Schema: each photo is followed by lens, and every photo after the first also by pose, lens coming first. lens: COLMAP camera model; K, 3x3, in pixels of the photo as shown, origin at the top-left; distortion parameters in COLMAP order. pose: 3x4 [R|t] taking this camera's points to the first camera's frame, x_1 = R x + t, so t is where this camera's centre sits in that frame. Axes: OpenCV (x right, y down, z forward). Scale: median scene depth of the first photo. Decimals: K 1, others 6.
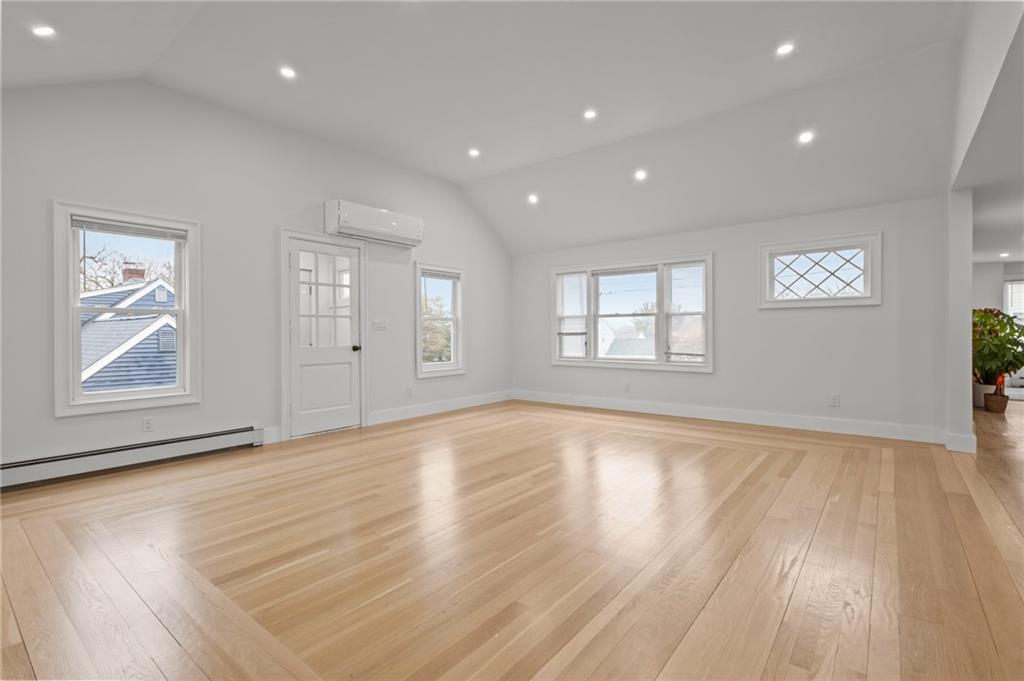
lens RADIAL K [[471.0, 0, 517.0], [0, 471.0, 339.8], [0, 0, 1]] dist [0.008173, -0.001307]
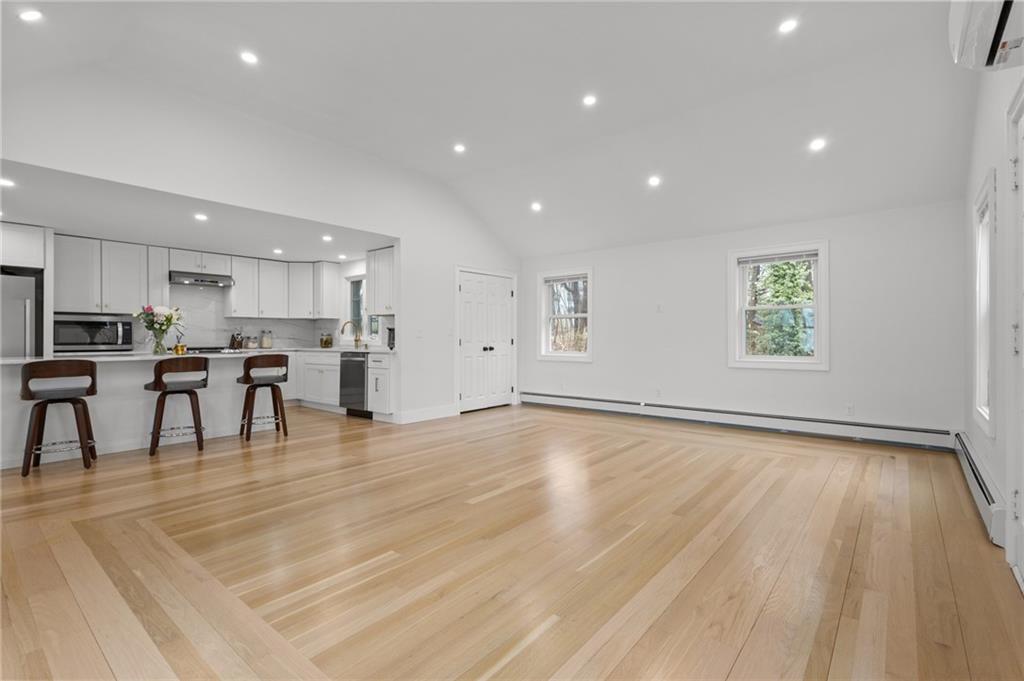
lens RADIAL K [[471.0, 0, 519.2], [0, 471.0, 341.0], [0, 0, 1]] dist [0.008173, -0.001307]
pose [[-0.999904, 0.007866, 0.011406, -0.010121], [0.008149, 0.999653, 0.025066, -0.022014], [-0.011204, 0.025156, -0.999621, 1.299874]]
